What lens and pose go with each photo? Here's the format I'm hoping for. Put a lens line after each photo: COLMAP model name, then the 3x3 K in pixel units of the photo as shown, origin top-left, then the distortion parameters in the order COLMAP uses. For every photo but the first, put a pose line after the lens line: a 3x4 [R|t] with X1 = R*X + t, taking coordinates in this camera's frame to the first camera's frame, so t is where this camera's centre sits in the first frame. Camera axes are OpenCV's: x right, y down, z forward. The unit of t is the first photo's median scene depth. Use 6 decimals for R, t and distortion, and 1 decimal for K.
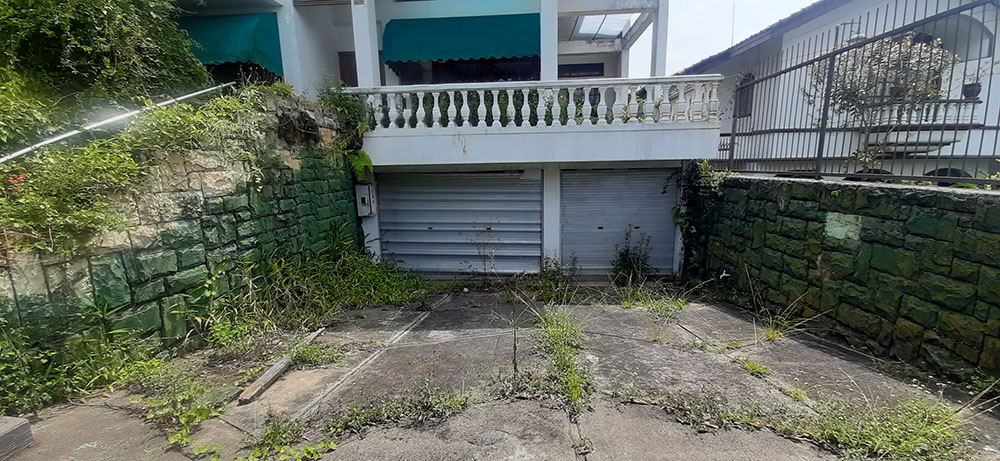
lens RADIAL K [[394.5, 0, 503.7], [0, 394.5, 237.9], [0, 0, 1]] dist [-0.008818, -0.000626]
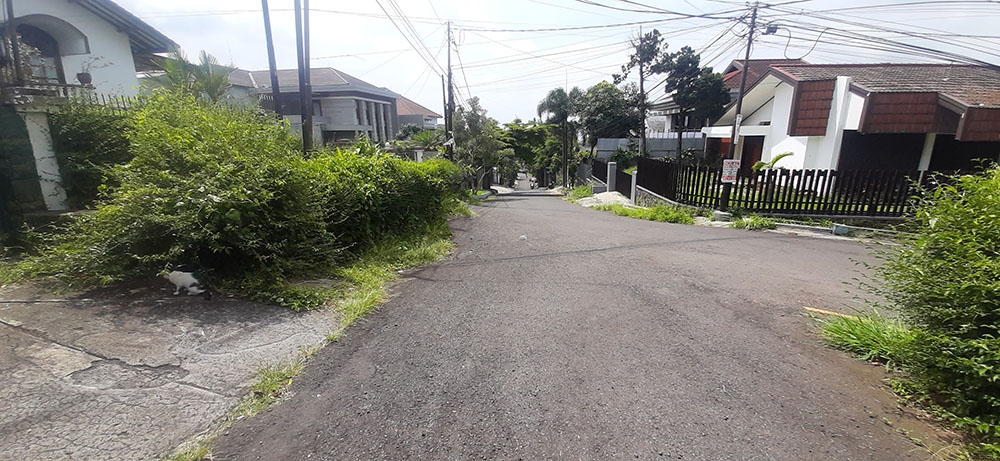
lens RADIAL K [[394.5, 0, 503.7], [0, 394.5, 237.9], [0, 0, 1]] dist [-0.008818, -0.000626]
pose [[0.101373, -0.240398, 0.965366, -0.057808], [0.193905, 0.956529, 0.217836, 0.196086], [-0.975768, 0.165107, 0.143581, -0.774882]]
